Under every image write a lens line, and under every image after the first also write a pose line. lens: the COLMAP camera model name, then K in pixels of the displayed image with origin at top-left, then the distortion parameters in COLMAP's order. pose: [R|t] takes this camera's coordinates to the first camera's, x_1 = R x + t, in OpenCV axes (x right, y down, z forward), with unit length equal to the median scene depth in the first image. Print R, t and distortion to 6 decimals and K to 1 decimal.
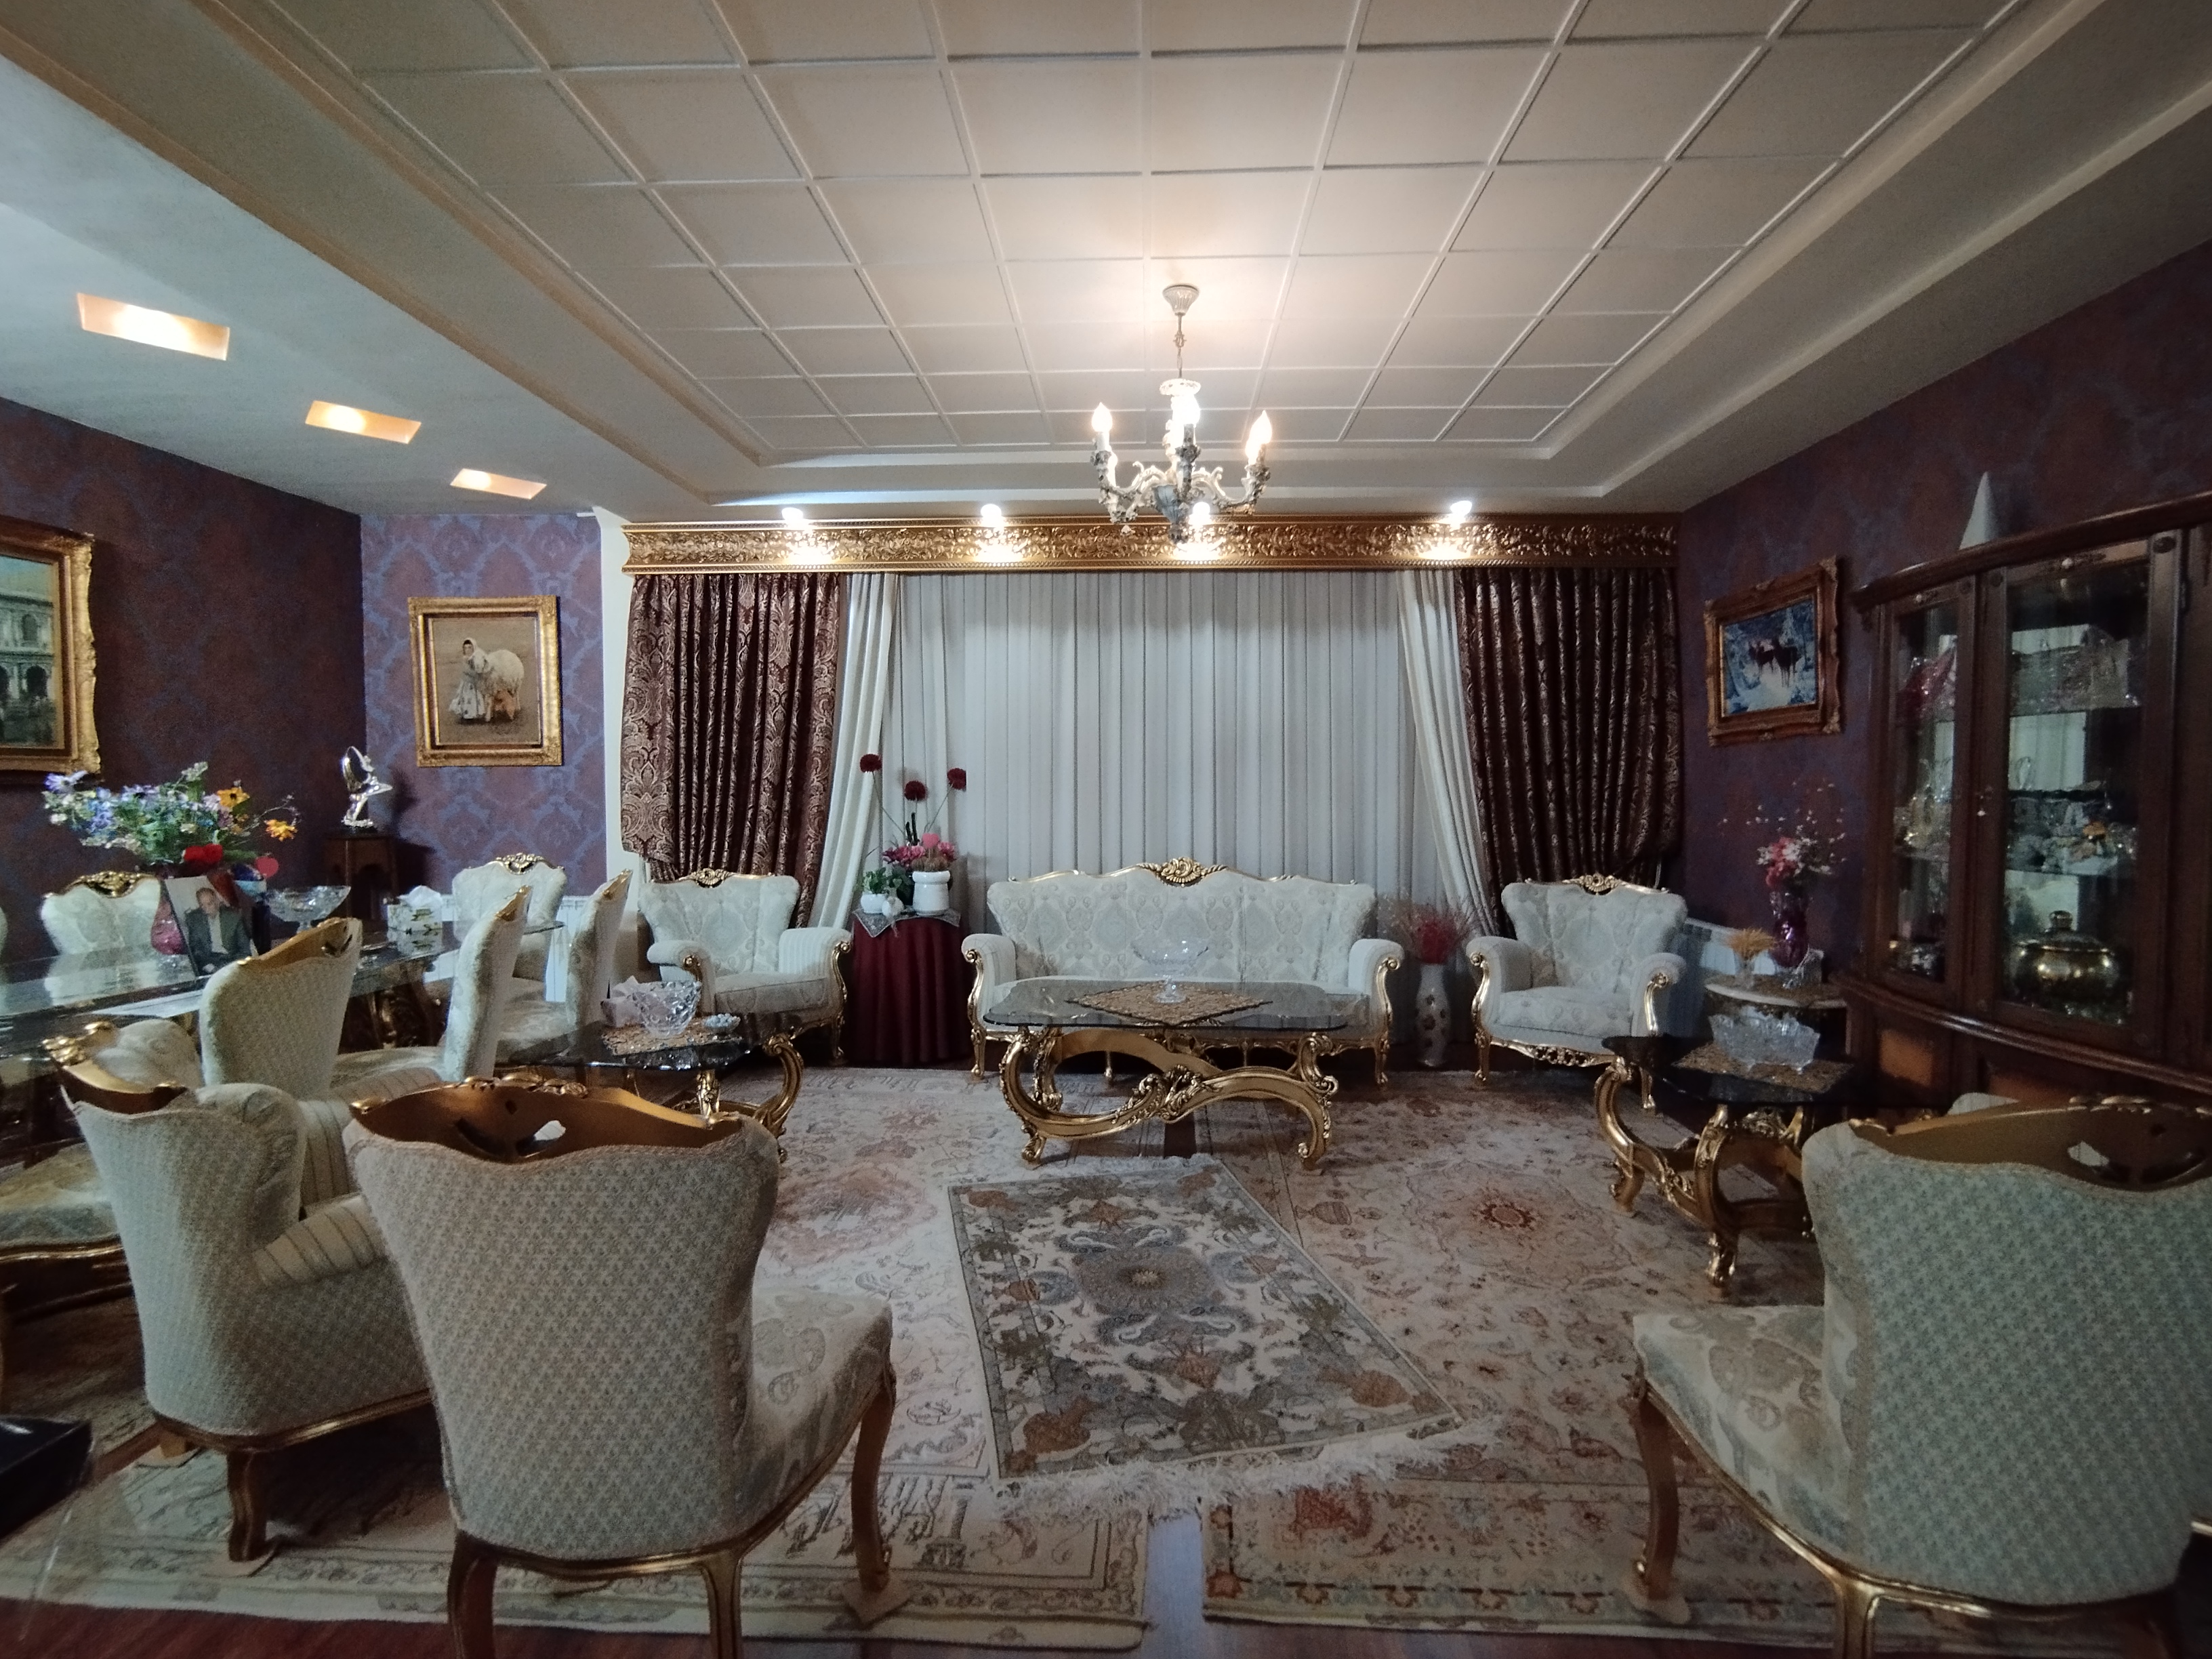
lens RADIAL K [[1053.8, 0, 1106.0], [0, 1053.8, 829.5], [0, 0, 1]] dist [-0.049479, 0.049291]
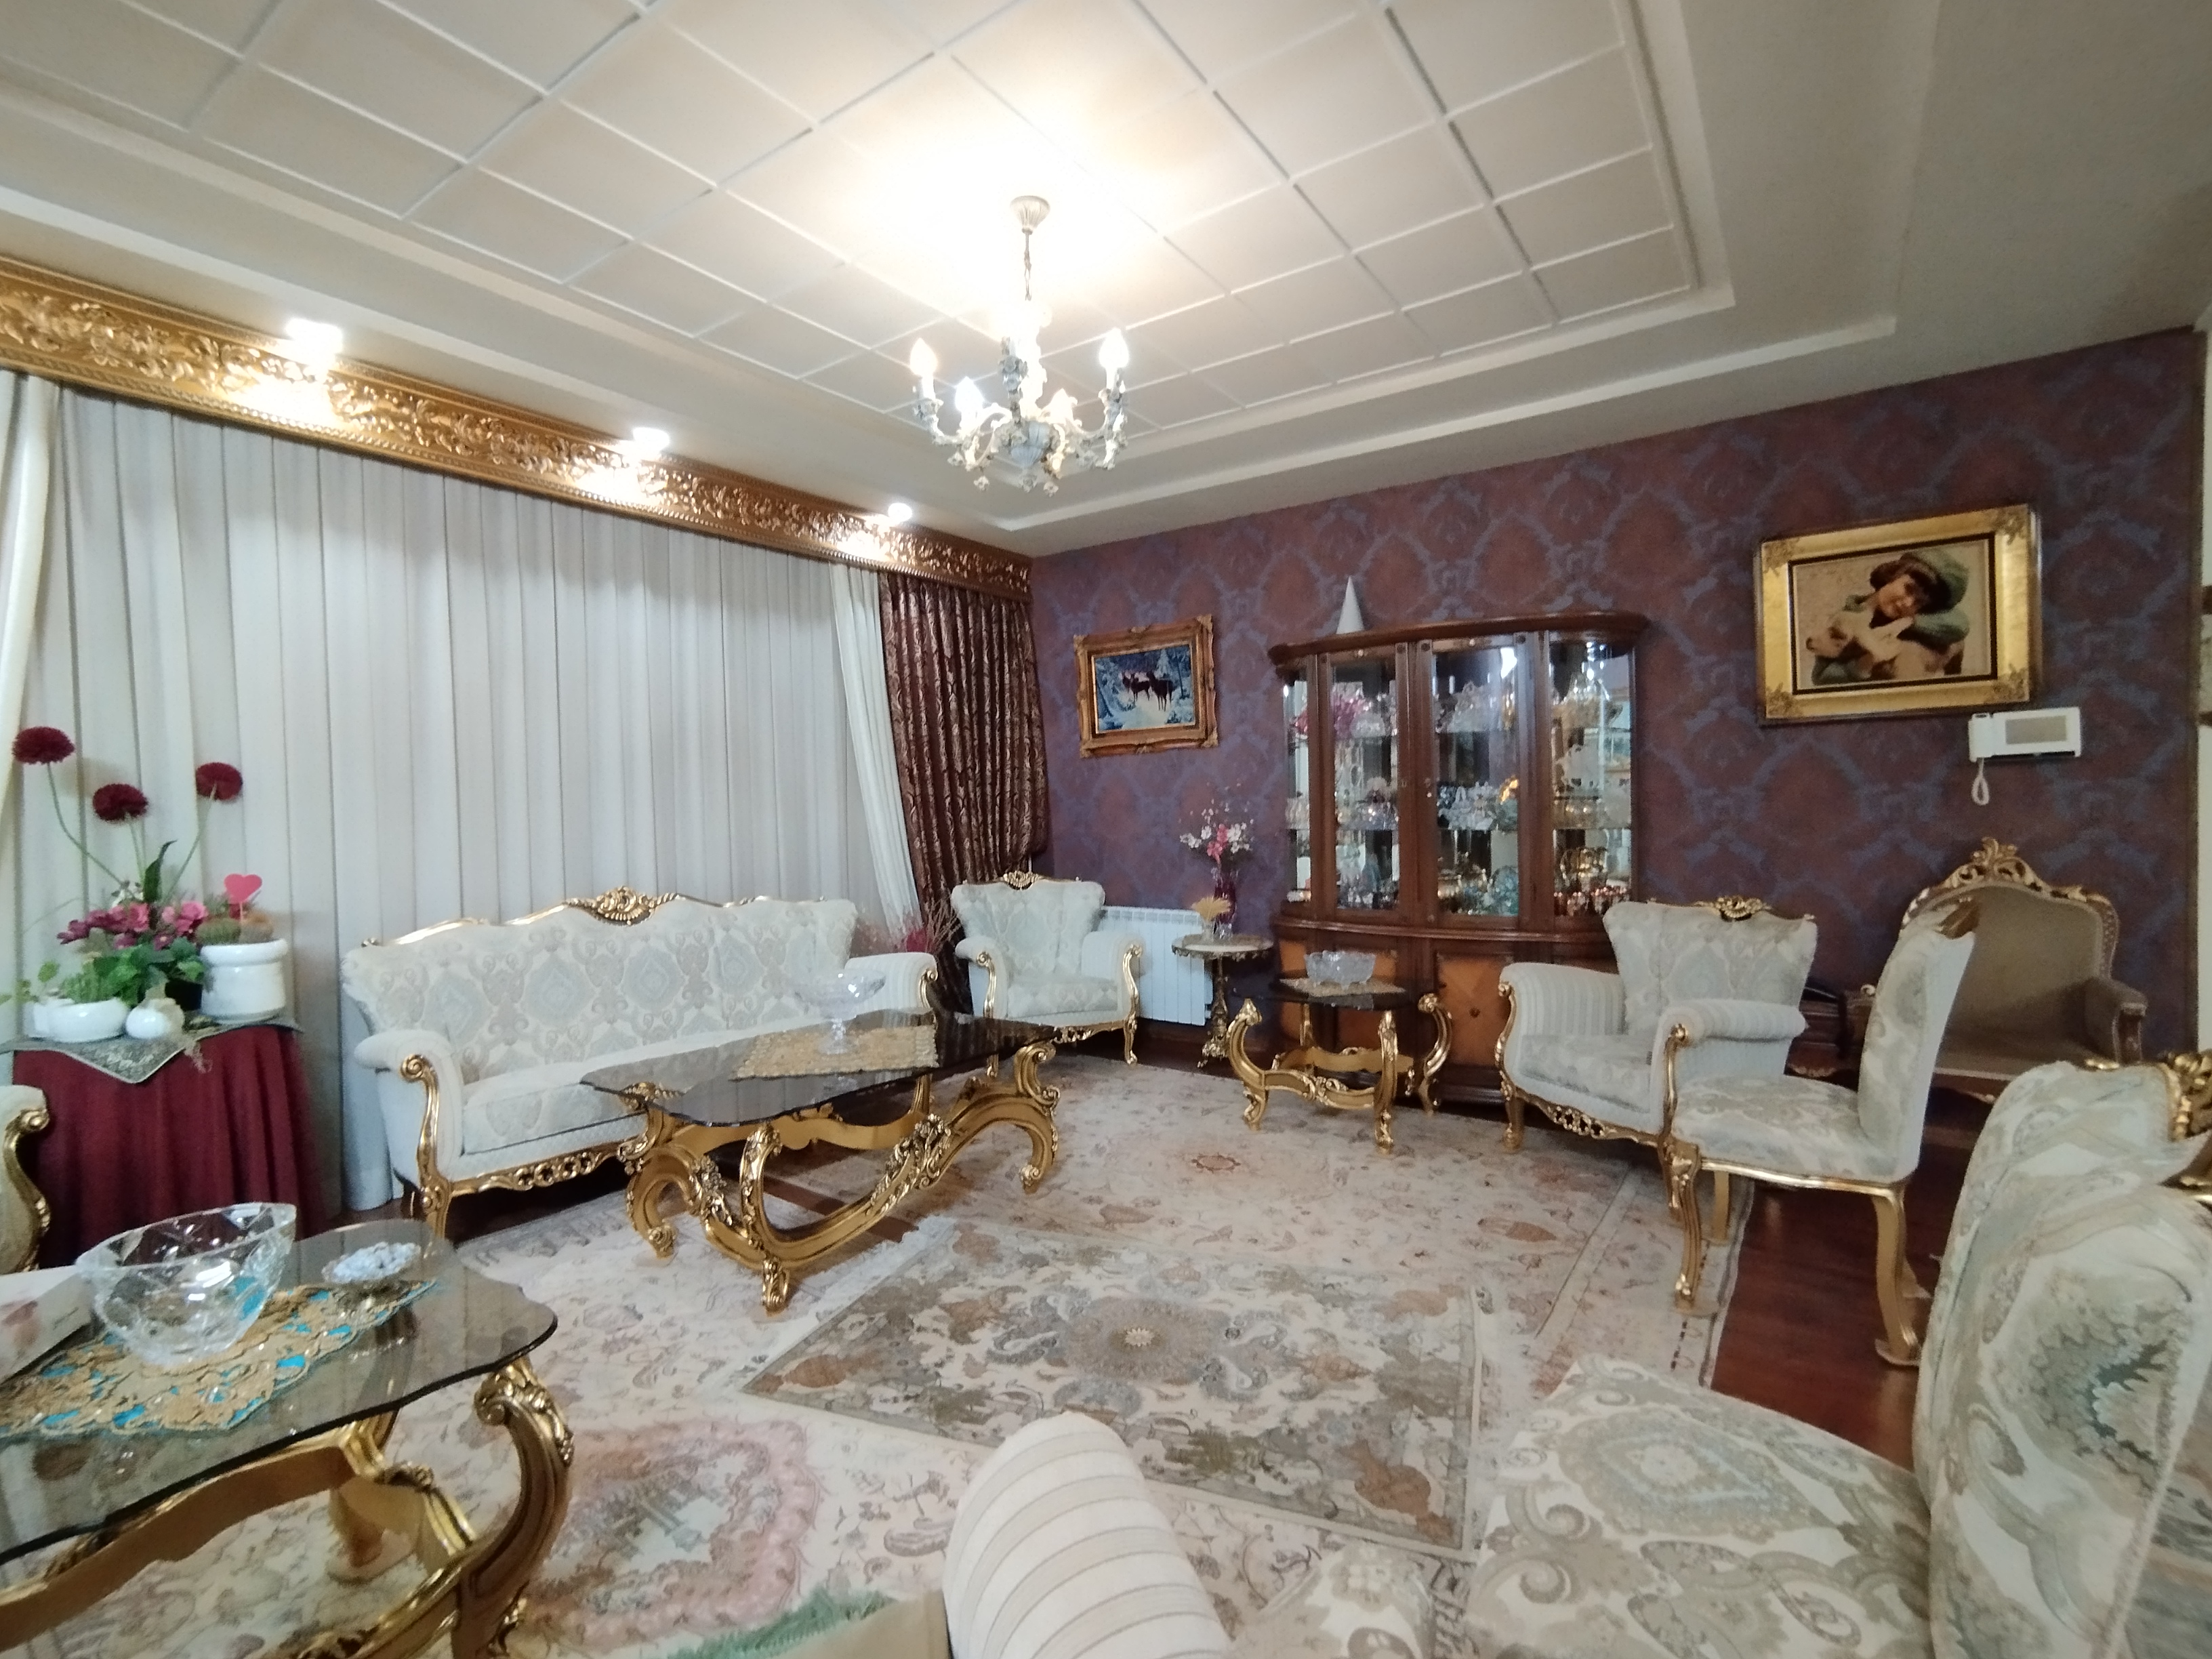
lens RADIAL K [[1053.8, 0, 1106.0], [0, 1053.8, 829.5], [0, 0, 1]] dist [-0.049479, 0.049291]
pose [[0.522464, -0.026433, 0.852252, -0.425235], [0.056479, 0.998397, -0.003658, 0.008386], [-0.850789, 0.050046, 0.523119, 0.338264]]
